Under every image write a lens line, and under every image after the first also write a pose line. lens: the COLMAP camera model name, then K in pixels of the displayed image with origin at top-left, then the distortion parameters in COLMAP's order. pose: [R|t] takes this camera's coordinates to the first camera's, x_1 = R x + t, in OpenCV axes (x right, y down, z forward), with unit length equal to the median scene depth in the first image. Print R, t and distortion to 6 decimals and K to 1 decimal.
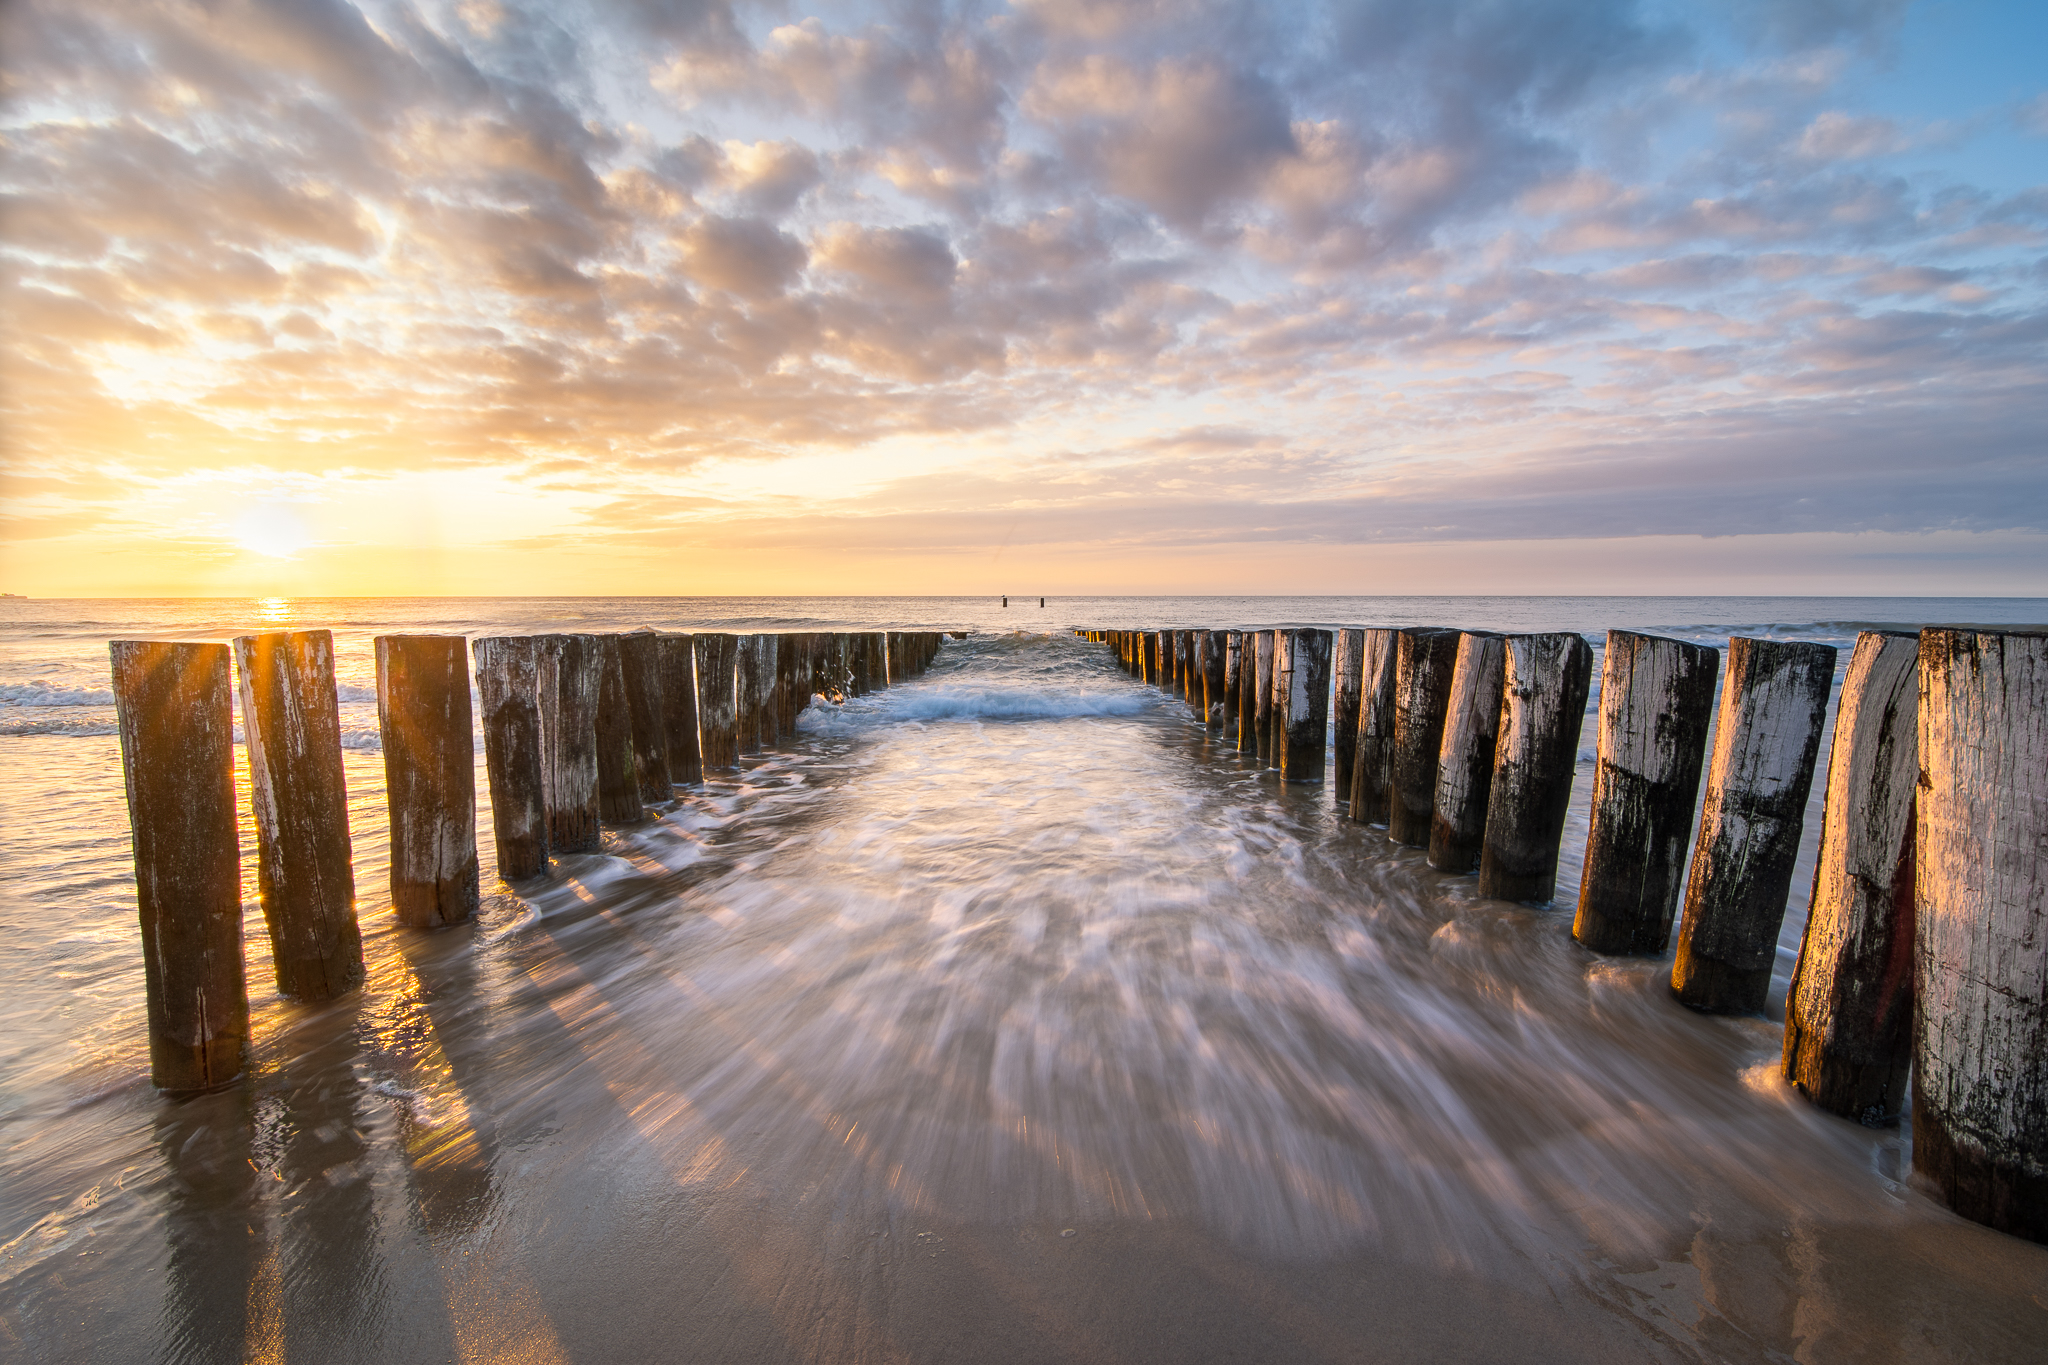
lens RADIAL K [[940.2, 0, 1021.7], [0, 940.2, 682.0], [0, 0, 1]] dist [-0.000555, -0.000392]
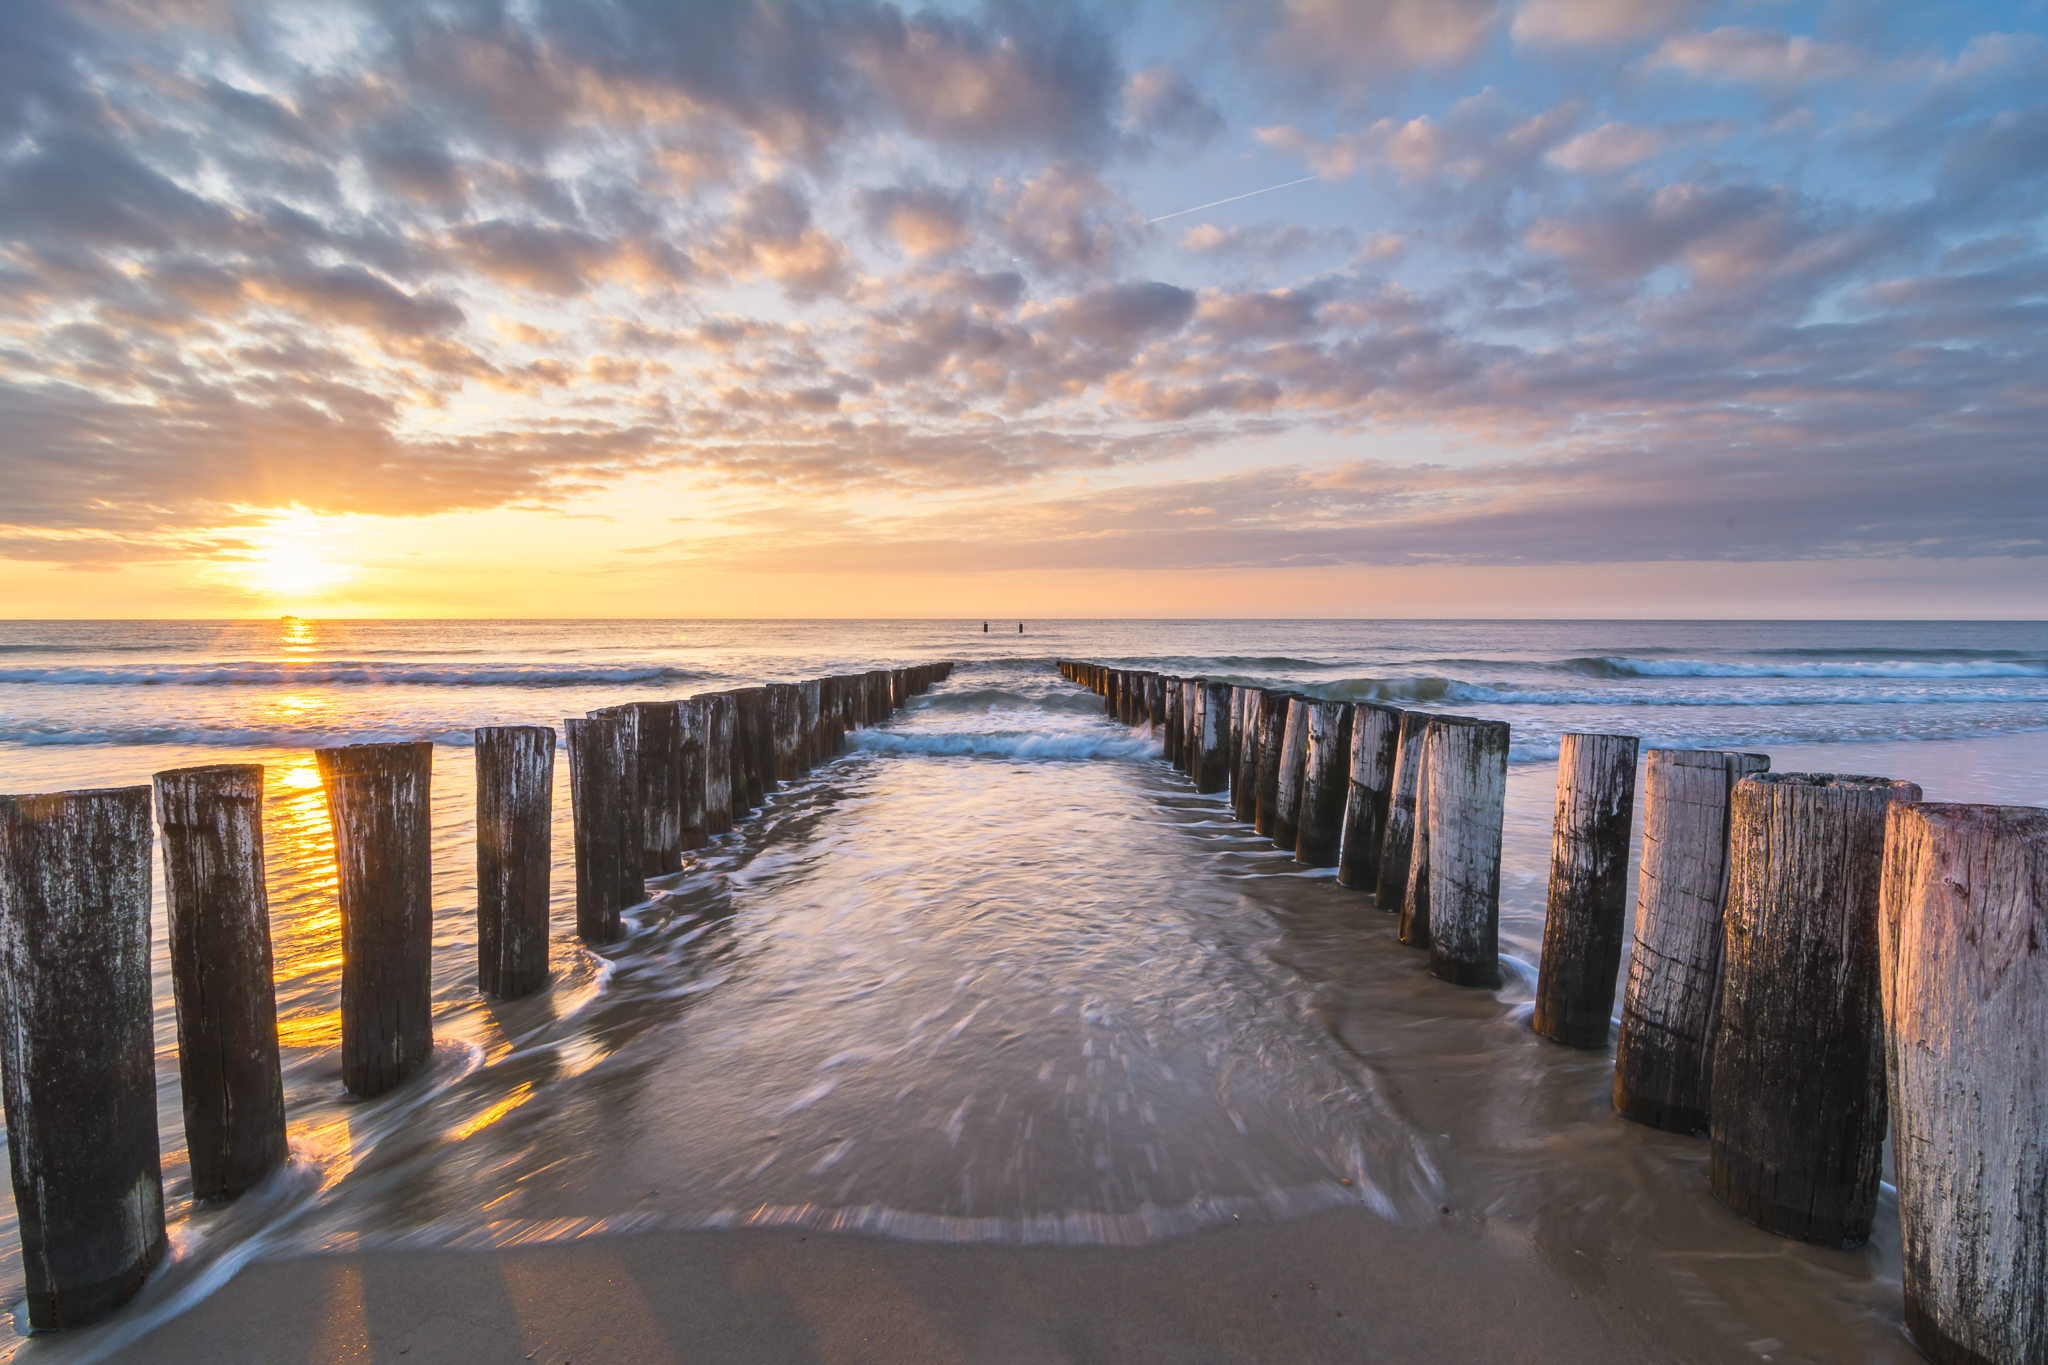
lens RADIAL K [[940.2, 0, 1024.7], [0, 940.2, 681.9], [0, 0, 1]] dist [-0.000555, -0.000392]
pose [[0.999637, 0.003327, 0.026751, -0.018307], [-0.002850, 0.999837, -0.017847, -0.040164], [-0.026806, 0.017765, 0.999483, -0.466131]]
